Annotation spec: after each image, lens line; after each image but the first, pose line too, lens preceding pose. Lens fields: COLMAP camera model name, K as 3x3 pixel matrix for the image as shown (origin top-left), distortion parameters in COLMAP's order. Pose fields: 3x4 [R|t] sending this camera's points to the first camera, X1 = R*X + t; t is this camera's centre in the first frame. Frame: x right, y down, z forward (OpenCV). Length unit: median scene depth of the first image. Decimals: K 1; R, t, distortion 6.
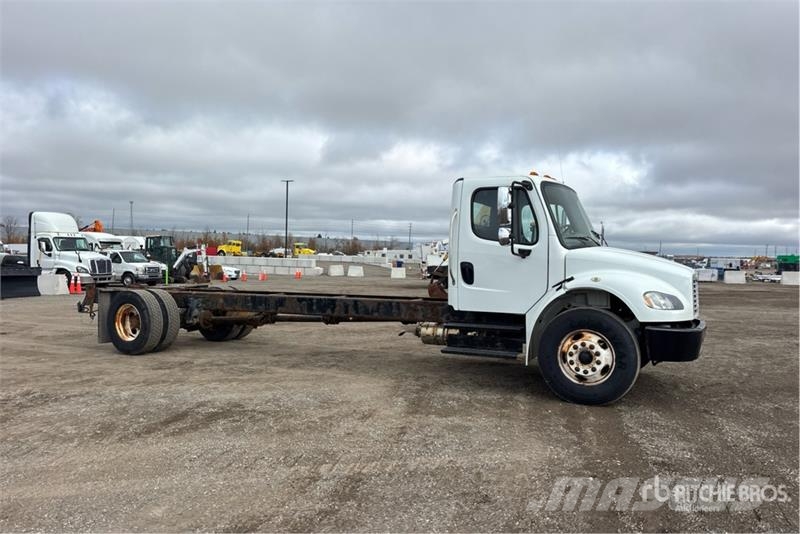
lens RADIAL K [[615.4, 0, 400.0], [0, 615.4, 267.0], [0, 0, 1]] dist [0.105230, -0.187067]
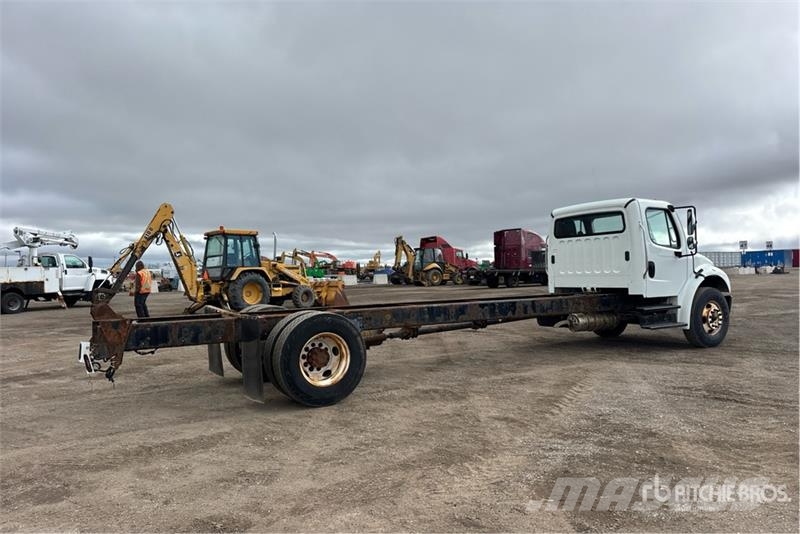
lens RADIAL K [[615.4, 0, 400.0], [0, 615.4, 267.0], [0, 0, 1]] dist [0.105230, -0.187067]
pose [[0.499373, -0.017359, 0.866213, -1.025748], [0.035448, 0.999371, -0.000409, -0.011224], [-0.865662, 0.030909, 0.499674, 0.602744]]
